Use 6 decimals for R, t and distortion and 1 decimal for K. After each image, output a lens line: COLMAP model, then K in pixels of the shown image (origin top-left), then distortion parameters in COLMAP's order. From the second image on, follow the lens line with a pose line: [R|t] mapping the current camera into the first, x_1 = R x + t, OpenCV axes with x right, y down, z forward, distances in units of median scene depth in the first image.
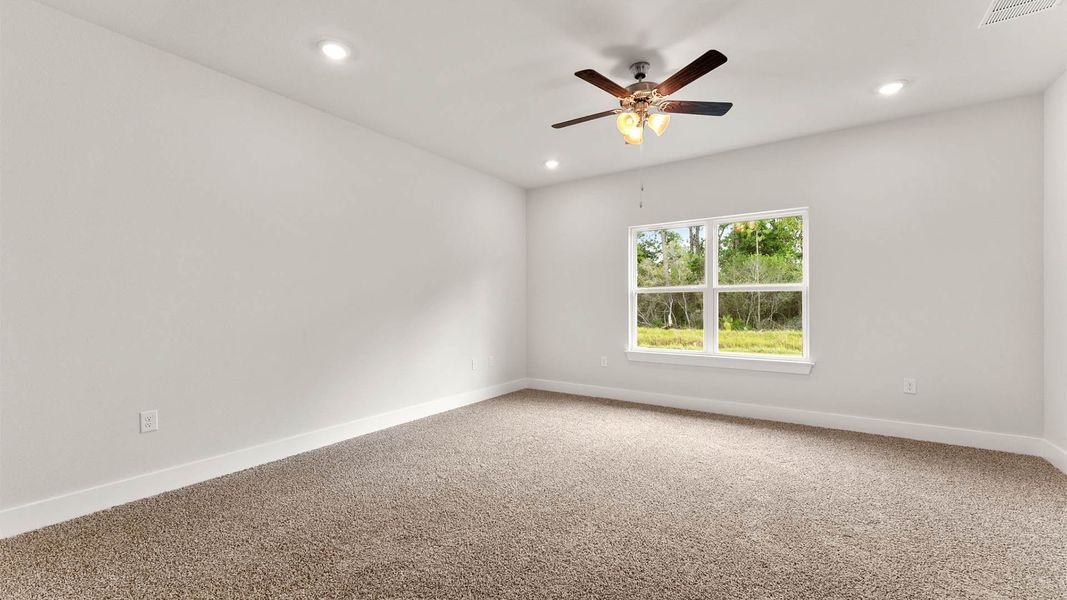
lens RADIAL K [[428.9, 0, 526.3], [0, 428.9, 304.5], [0, 0, 1]] dist [0.000513, 0.000316]
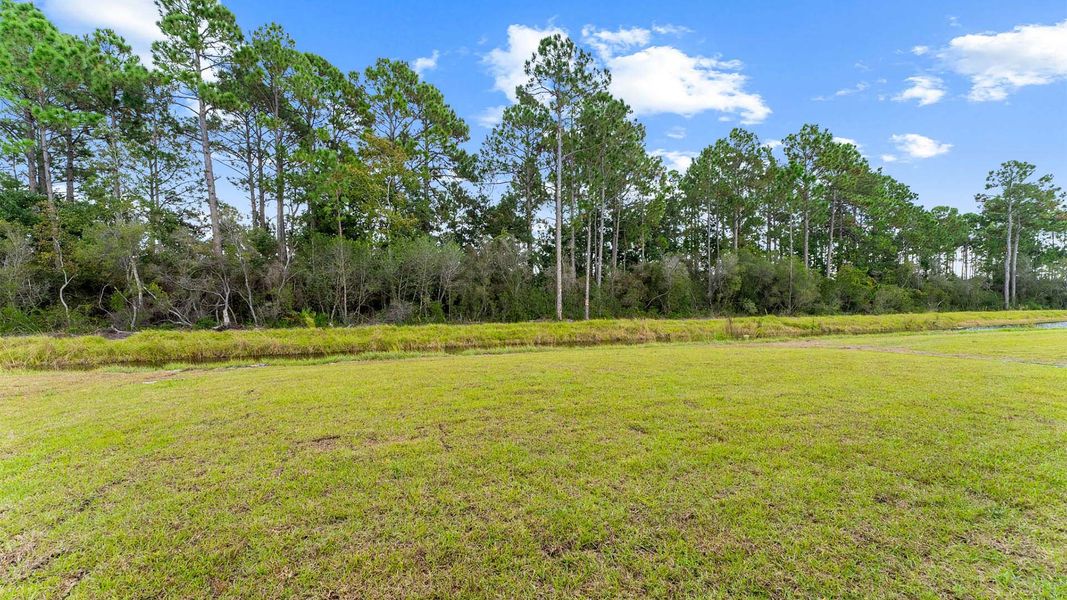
lens RADIAL K [[428.9, 0, 534.2], [0, 428.9, 300.4], [0, 0, 1]] dist [0.000513, 0.000316]
pose [[0.578494, -0.002103, 0.815684, 0.056154], [-0.001000, 0.999994, 0.003287, 0.005898], [-0.815686, -0.002717, 0.578489, 0.187340]]
